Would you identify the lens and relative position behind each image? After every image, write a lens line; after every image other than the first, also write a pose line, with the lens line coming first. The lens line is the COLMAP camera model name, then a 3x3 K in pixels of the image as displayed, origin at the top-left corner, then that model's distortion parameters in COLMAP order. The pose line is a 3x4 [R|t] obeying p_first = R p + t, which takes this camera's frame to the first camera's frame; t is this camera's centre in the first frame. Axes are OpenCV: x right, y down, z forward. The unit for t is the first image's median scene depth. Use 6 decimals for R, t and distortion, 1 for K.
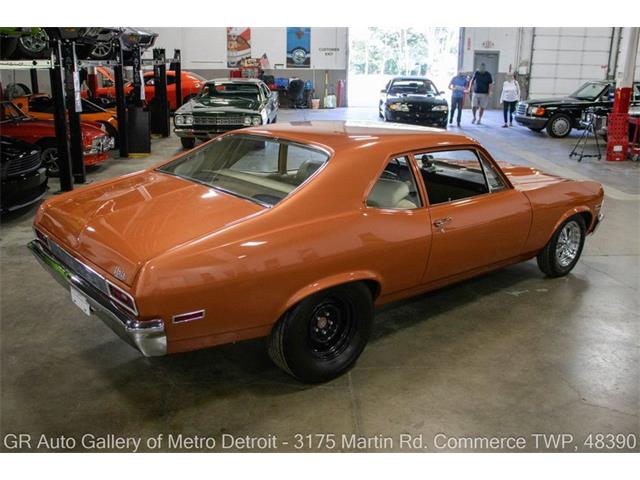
lens RADIAL K [[634.1, 0, 298.8], [0, 634.1, 240.5], [0, 0, 1]] dist [-0.072034, 0.019492]
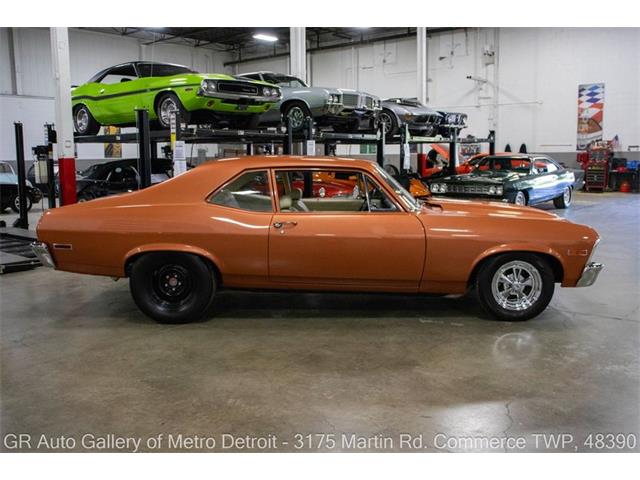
lens RADIAL K [[634.1, 0, 298.8], [0, 634.1, 240.5], [0, 0, 1]] dist [-0.072034, 0.019492]
pose [[0.720428, 0.073799, -0.689592, 0.313848], [-0.180358, 0.980047, -0.083539, 0.027902], [0.669668, 0.184557, 0.719364, 0.042620]]
